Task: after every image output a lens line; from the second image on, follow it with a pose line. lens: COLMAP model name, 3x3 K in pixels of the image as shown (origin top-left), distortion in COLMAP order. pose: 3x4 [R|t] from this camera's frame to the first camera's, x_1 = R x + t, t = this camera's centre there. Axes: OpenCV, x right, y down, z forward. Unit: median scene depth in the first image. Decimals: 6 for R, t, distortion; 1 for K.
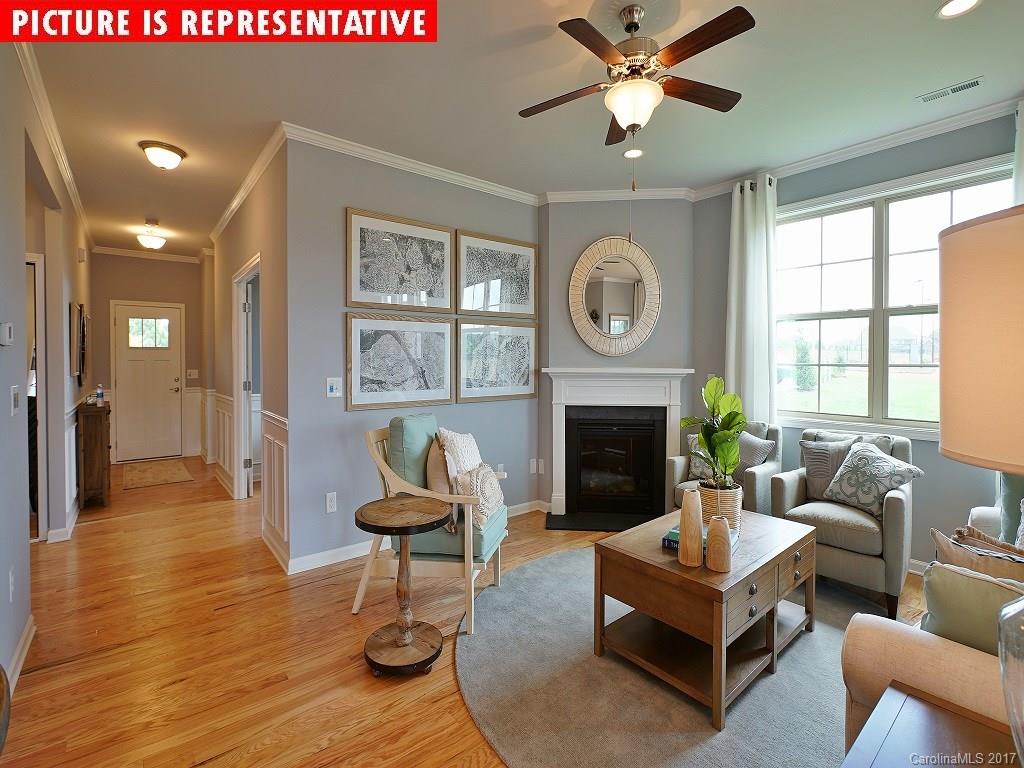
lens RADIAL K [[475.2, 0, 516.3], [0, 475.2, 362.5], [0, 0, 1]] dist [-0.002731, 0.000629]
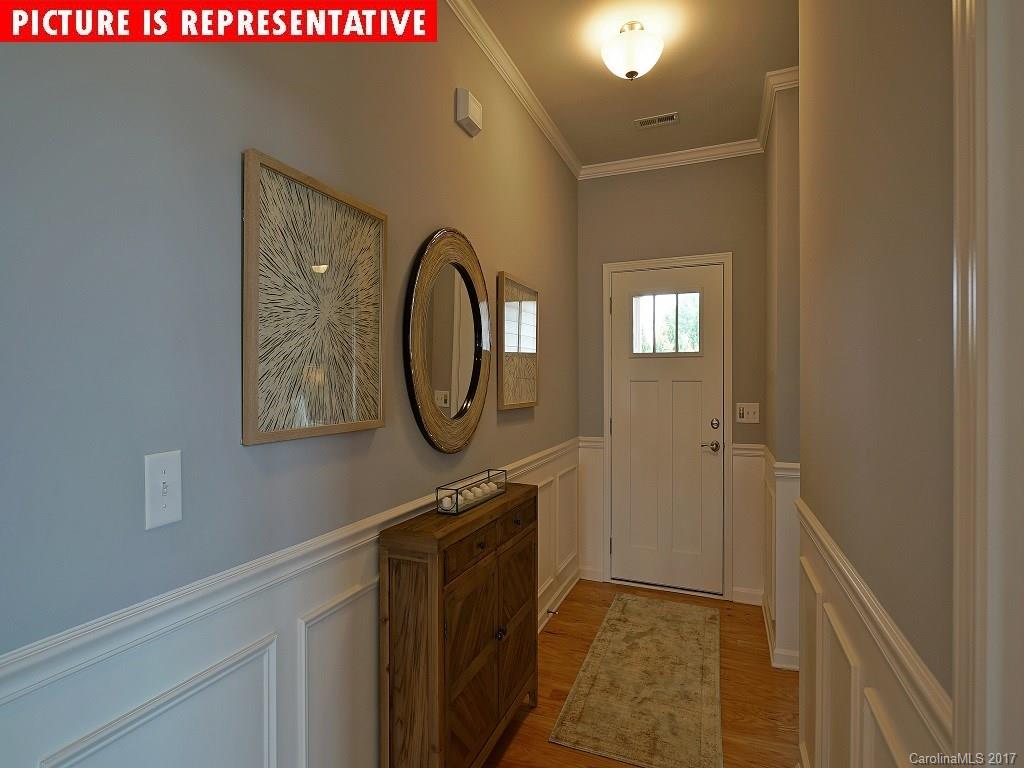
lens RADIAL K [[540.4, 0, 512.0], [0, 540.4, 384.0], [0, 0, 1]] dist [-0.001710, -0.000224]
pose [[0.492852, 0.006589, -0.870088, -0.369285], [-0.005445, 0.999975, 0.004488, -0.003204], [0.870096, 0.002525, 0.492876, 0.586580]]
